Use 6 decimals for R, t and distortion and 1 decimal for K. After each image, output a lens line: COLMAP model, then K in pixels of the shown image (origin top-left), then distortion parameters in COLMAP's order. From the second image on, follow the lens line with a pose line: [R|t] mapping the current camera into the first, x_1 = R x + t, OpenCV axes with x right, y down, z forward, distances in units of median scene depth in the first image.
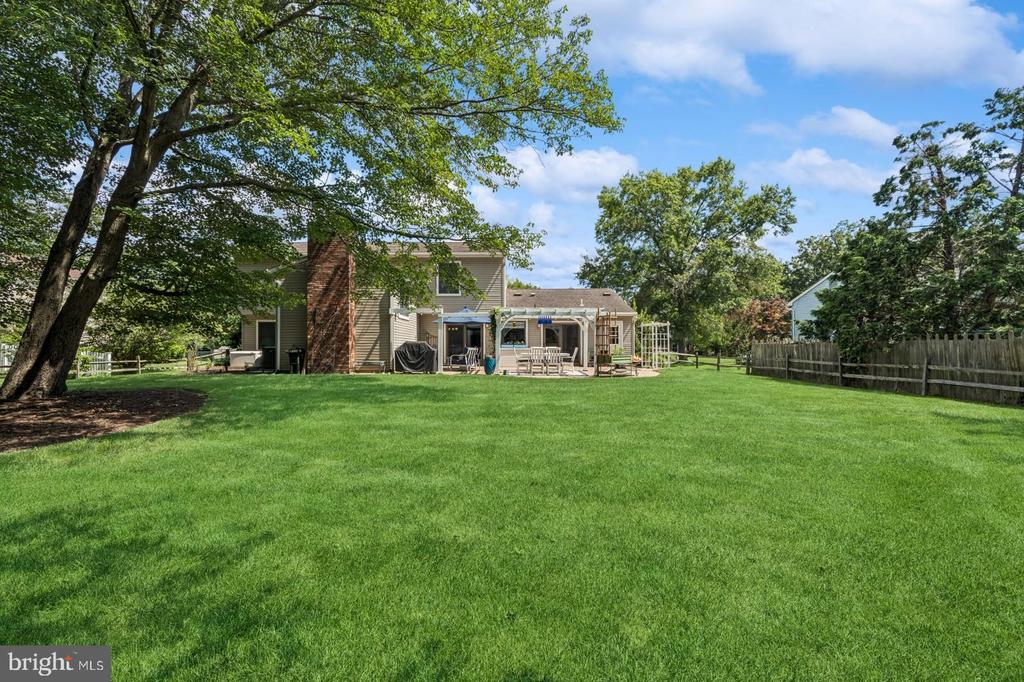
lens RADIAL K [[468.7, 0, 512.0], [0, 468.7, 350.9], [0, 0, 1]] dist [-0.018514, 0.008967]
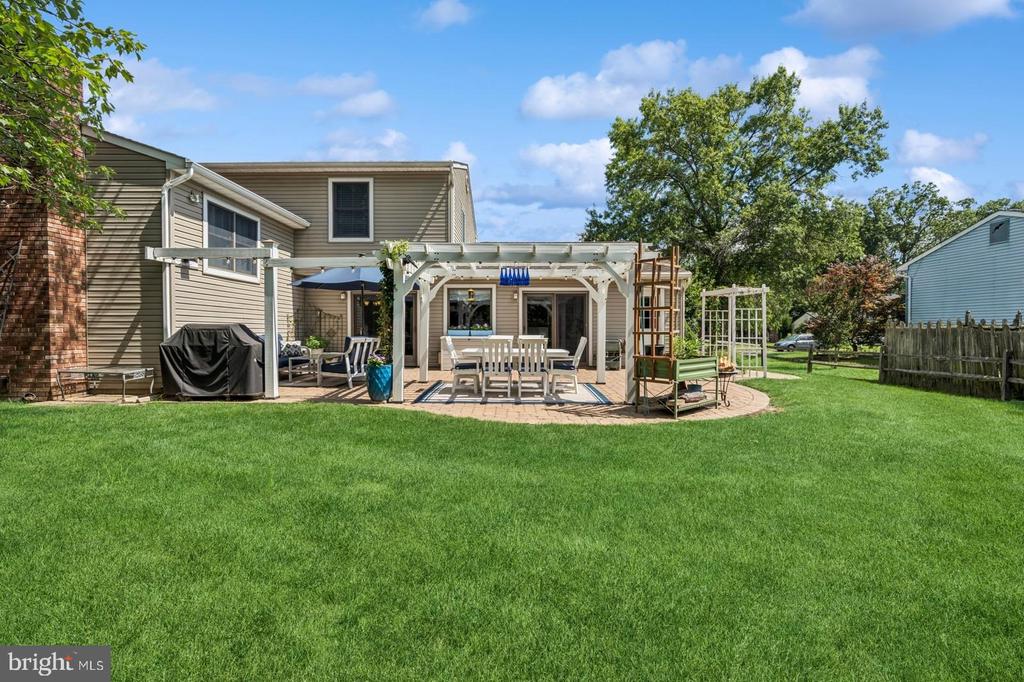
lens RADIAL K [[468.7, 0, 512.0], [0, 468.7, 350.9], [0, 0, 1]] dist [-0.018514, 0.008967]
pose [[0.999990, -0.000594, -0.004331, 0.057284], [0.000745, 0.999390, 0.034905, -0.007992], [0.004307, -0.034908, 0.999381, 0.442496]]
